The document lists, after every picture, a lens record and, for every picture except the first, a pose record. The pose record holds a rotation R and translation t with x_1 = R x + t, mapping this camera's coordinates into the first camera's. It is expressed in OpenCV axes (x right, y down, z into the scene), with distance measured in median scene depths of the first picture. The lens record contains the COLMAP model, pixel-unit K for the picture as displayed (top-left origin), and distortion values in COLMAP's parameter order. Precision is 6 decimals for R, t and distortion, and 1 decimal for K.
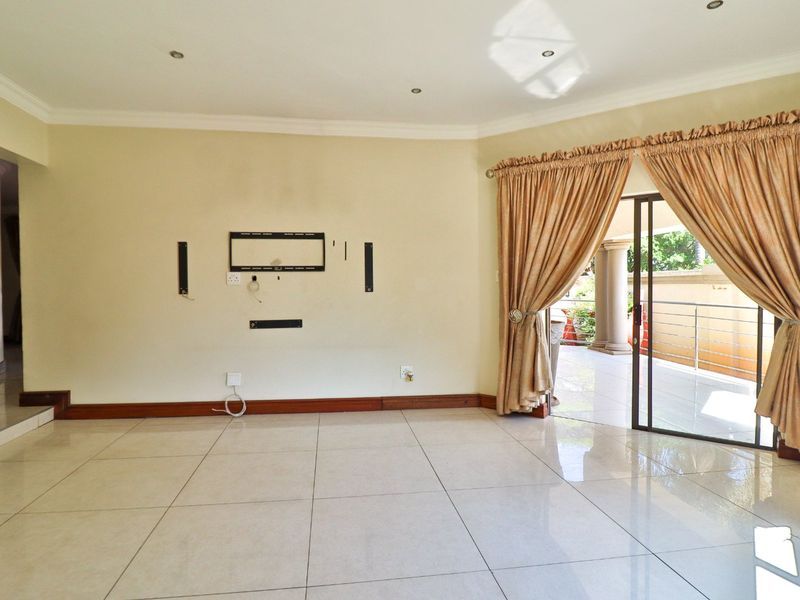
lens RADIAL K [[463.2, 0, 399.6], [0, 463.2, 293.3], [0, 0, 1]] dist [0.005785, -0.015534]
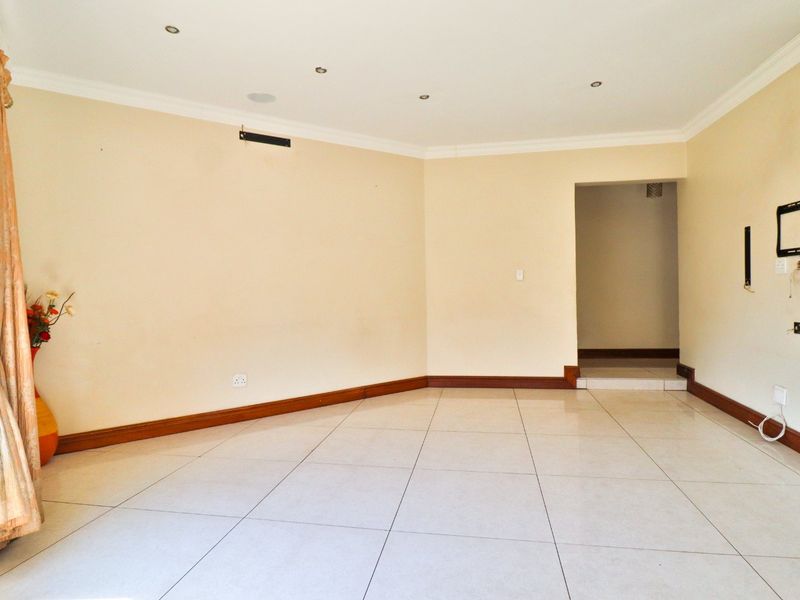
lens RADIAL K [[463.2, 0, 399.6], [0, 463.2, 293.3], [0, 0, 1]] dist [0.005785, -0.015534]
pose [[-0.318008, 0.018929, -0.947899, 0.585114], [0.001556, 0.999810, 0.019443, -0.001919], [0.948087, 0.004708, -0.317977, 0.648229]]
